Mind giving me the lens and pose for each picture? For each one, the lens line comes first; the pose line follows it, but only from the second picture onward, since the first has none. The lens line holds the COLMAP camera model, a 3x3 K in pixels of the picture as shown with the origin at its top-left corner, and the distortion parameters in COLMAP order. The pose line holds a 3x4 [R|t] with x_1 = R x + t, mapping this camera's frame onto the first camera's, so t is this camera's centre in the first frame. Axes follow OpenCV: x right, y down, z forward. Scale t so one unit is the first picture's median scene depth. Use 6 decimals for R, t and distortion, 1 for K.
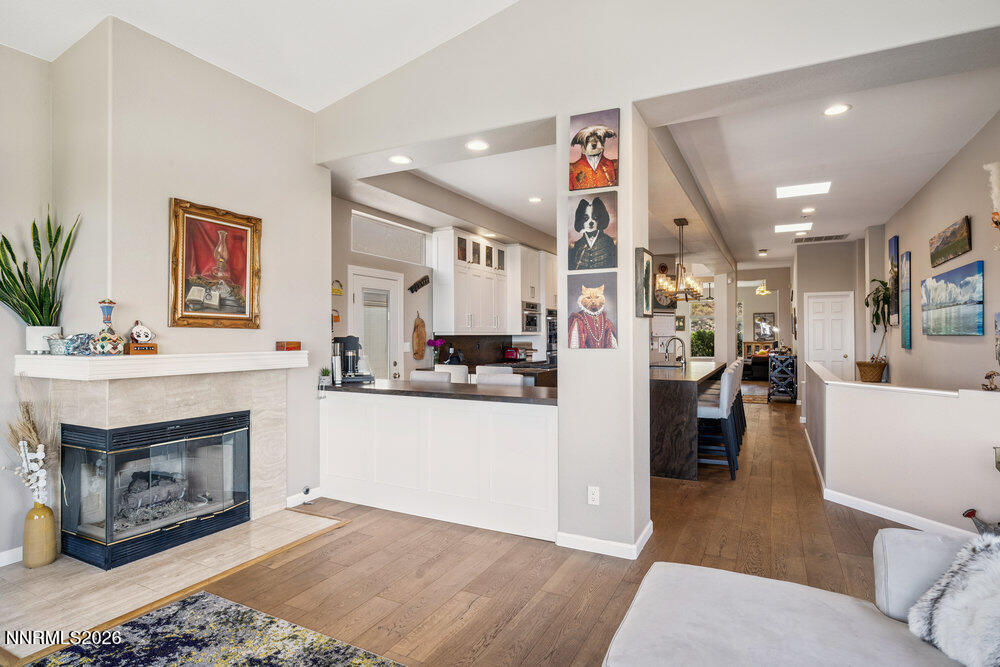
lens RADIAL K [[522.1, 0, 500.0], [0, 522.1, 333.5], [0, 0, 1]] dist [0.022922, -0.000001]
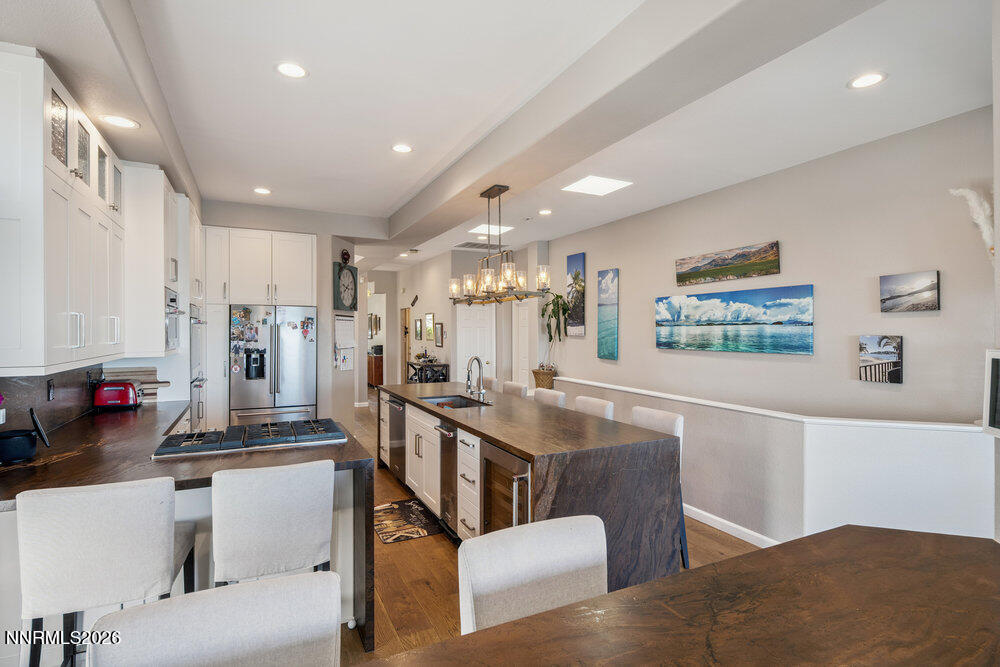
lens RADIAL K [[495.1, 0, 500.0], [0, 495.1, 333.5], [0, 0, 1]] dist [-0.003081, -0.000288]
pose [[0.598306, -0.000704, 0.801268, -0.156163], [-0.003404, 0.999988, 0.003421, -0.024363], [-0.801261, -0.004774, 0.598296, 0.543864]]
